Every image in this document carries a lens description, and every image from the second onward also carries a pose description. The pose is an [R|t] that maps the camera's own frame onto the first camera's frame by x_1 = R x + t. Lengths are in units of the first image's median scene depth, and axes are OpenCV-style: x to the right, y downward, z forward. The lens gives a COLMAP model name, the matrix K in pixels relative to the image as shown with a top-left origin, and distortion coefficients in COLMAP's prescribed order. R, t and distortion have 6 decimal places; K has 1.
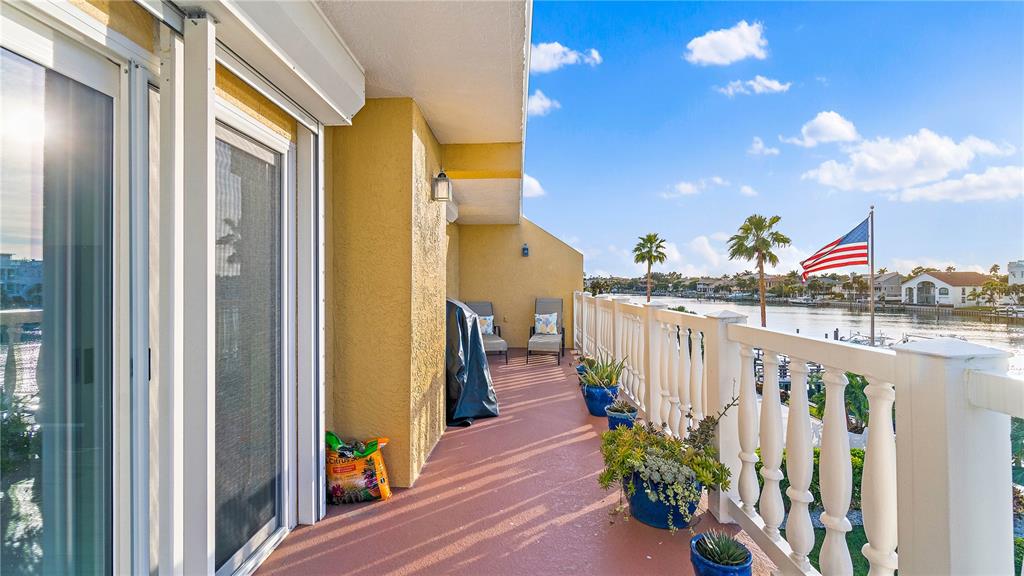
lens RADIAL K [[440.2, 0, 510.6], [0, 440.2, 291.5], [0, 0, 1]] dist [-0.000951, -0.000704]
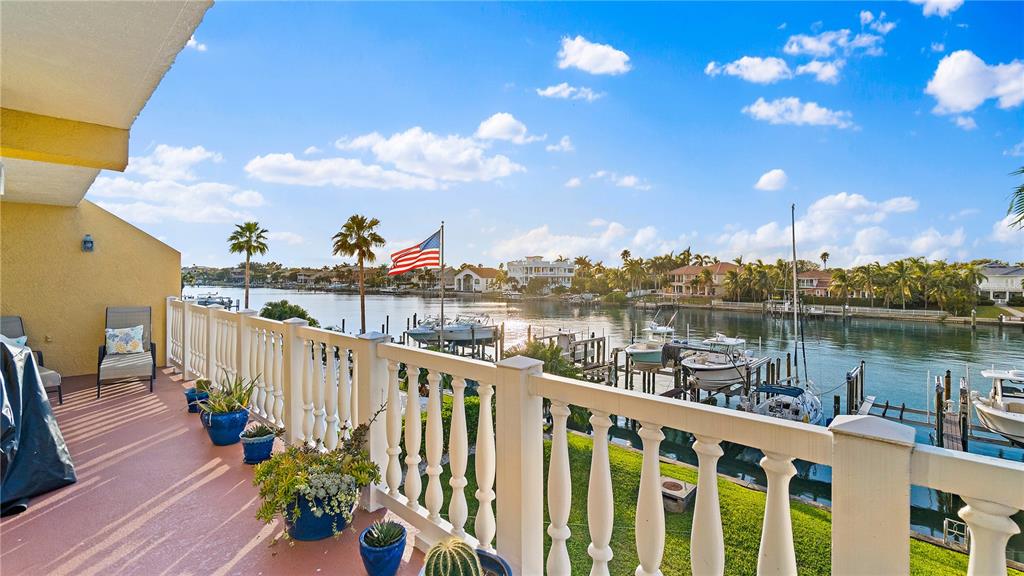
lens RADIAL K [[440.2, 0, 510.6], [0, 440.2, 291.5], [0, 0, 1]] dist [-0.000951, -0.000704]
pose [[0.660430, -0.009461, 0.750828, -0.092988], [-0.004539, 0.999852, 0.016592, -0.051681], [-0.750874, -0.014366, 0.660290, -0.029748]]
